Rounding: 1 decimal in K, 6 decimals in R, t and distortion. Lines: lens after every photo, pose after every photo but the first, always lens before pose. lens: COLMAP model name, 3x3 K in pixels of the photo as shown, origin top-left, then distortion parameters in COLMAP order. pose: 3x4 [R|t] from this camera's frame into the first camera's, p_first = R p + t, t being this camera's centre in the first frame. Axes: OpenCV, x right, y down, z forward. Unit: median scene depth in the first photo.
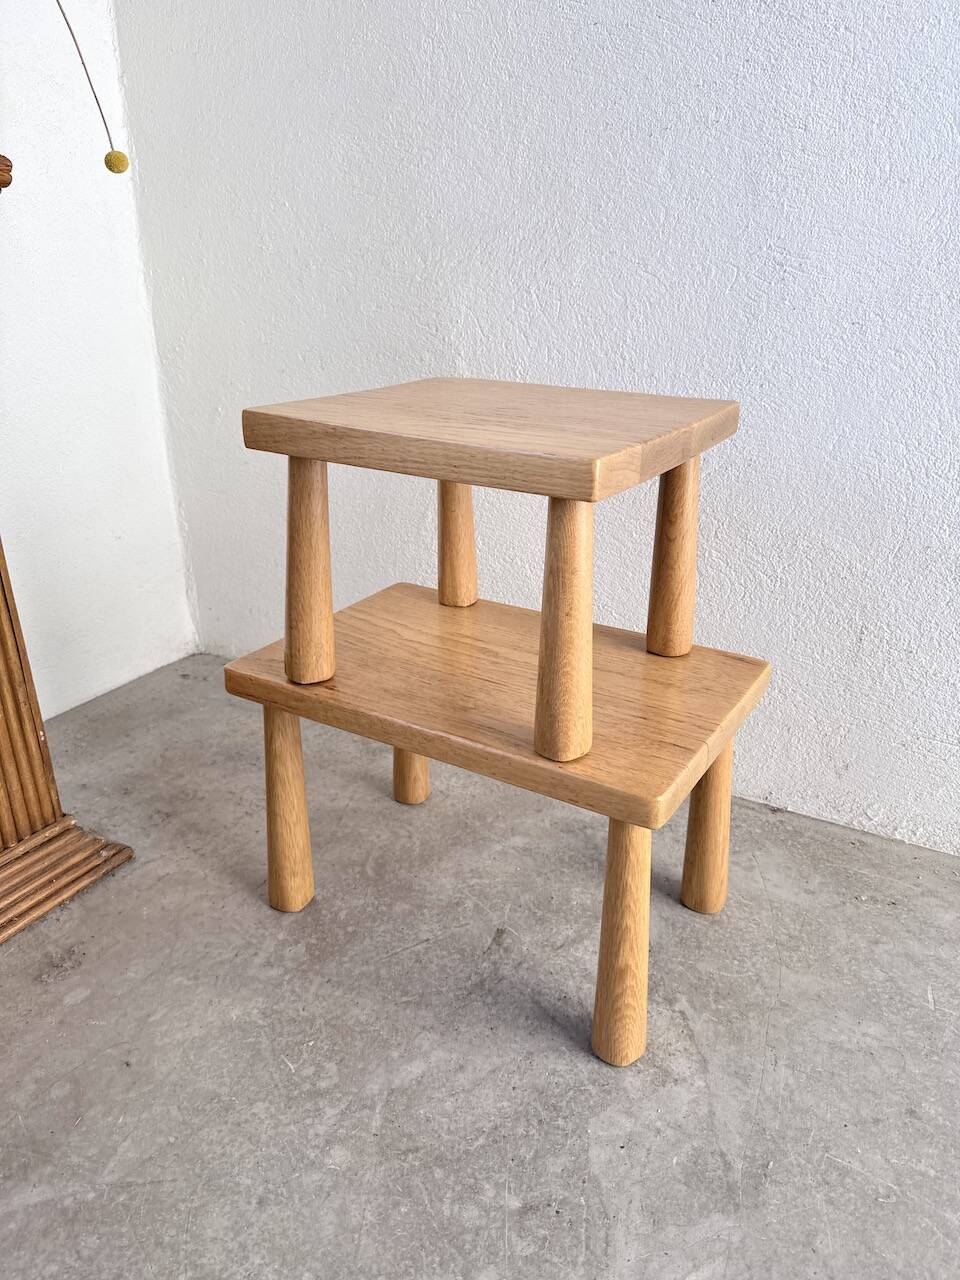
lens RADIAL K [[919.5, 0, 485.9], [0, 919.5, 642.6], [0, 0, 1]] dist [0.021518, -0.039620]
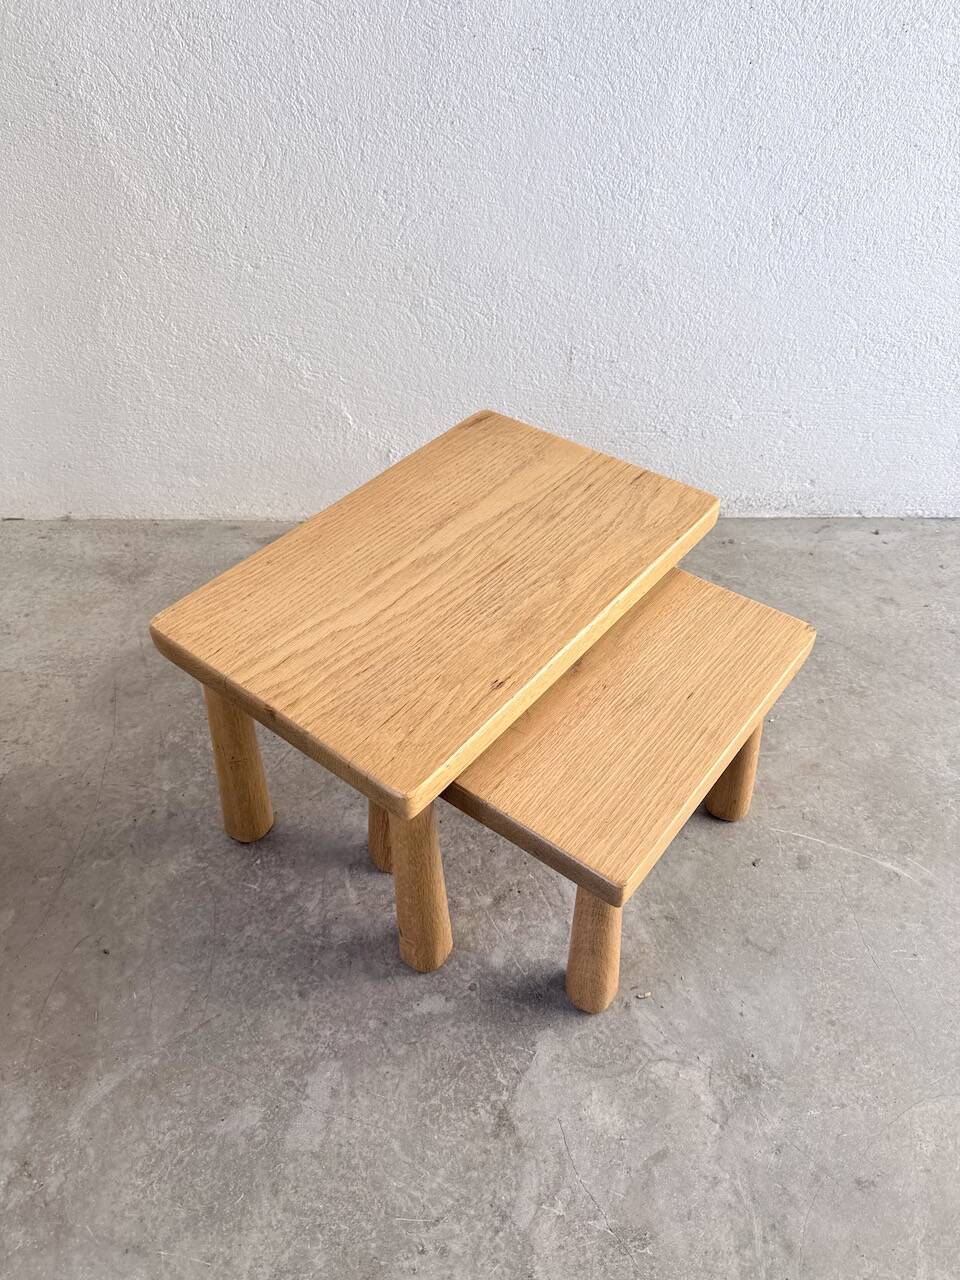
lens RADIAL K [[917.3, 0, 474.5], [0, 917.3, 644.0], [0, 0, 1]] dist [-0.010403, -0.002320]
pose [[0.875215, -0.339261, 0.344819, -0.230486], [0.201273, 0.903595, 0.378161, -0.154909], [-0.439872, -0.261570, 0.859124, 0.002874]]
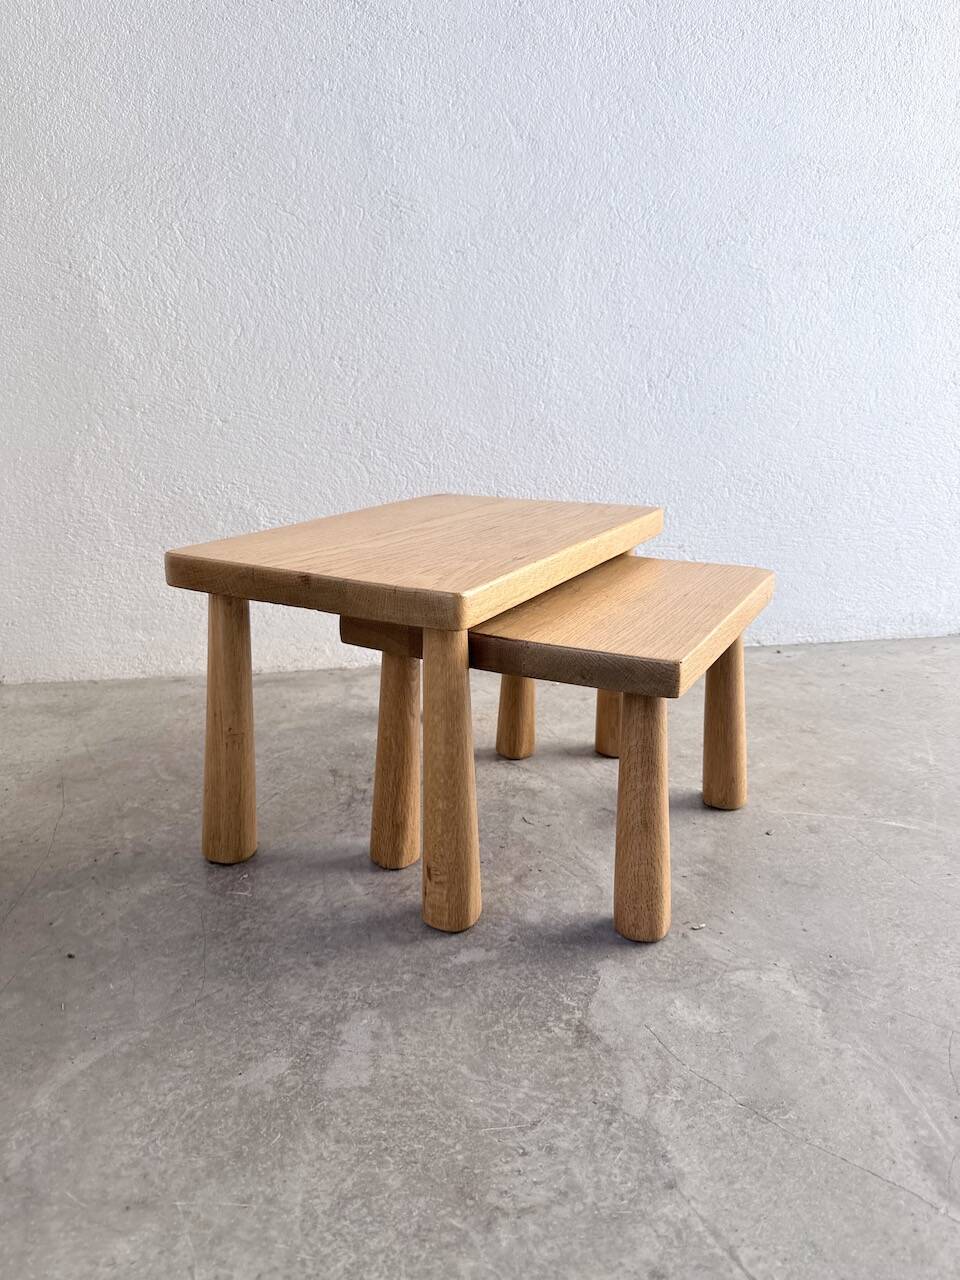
lens RADIAL K [[917.3, 0, 474.5], [0, 917.3, 644.0], [0, 0, 1]] dist [-0.010403, -0.002320]
pose [[0.780805, -0.180644, 0.598089, -0.493023], [0.248197, 0.968194, -0.031593, 0.259942], [-0.573360, 0.173113, 0.800806, 0.026077]]
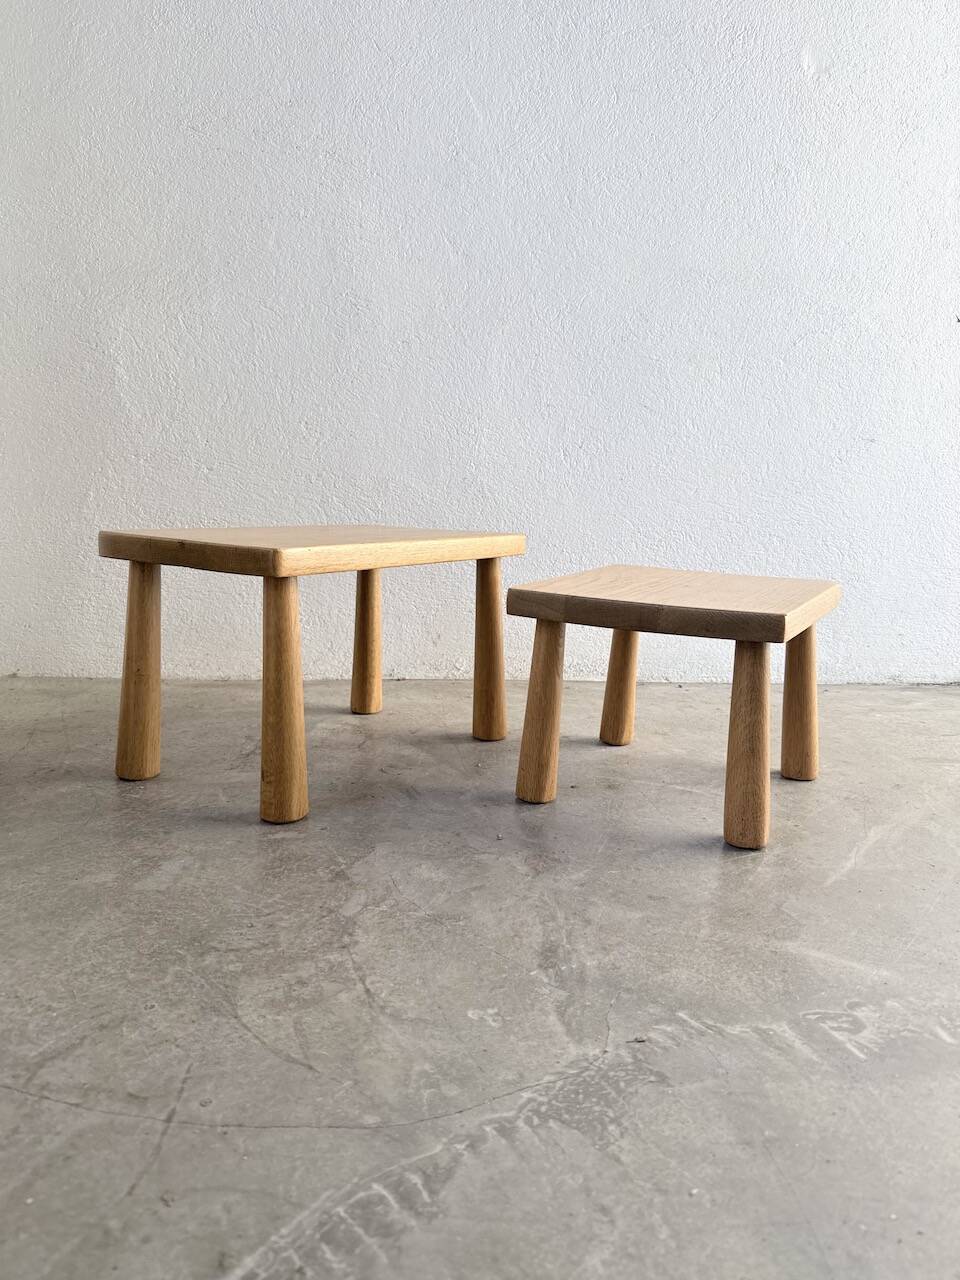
lens RADIAL K [[907.4, 0, 487.6], [0, 907.4, 644.3], [0, 0, 1]] dist [0.040298, -0.081199]
pose [[0.832264, -0.072843, 0.549574, -0.427241], [0.195090, 0.966403, -0.167348, 0.498624], [-0.518920, 0.246494, 0.818513, -0.289681]]
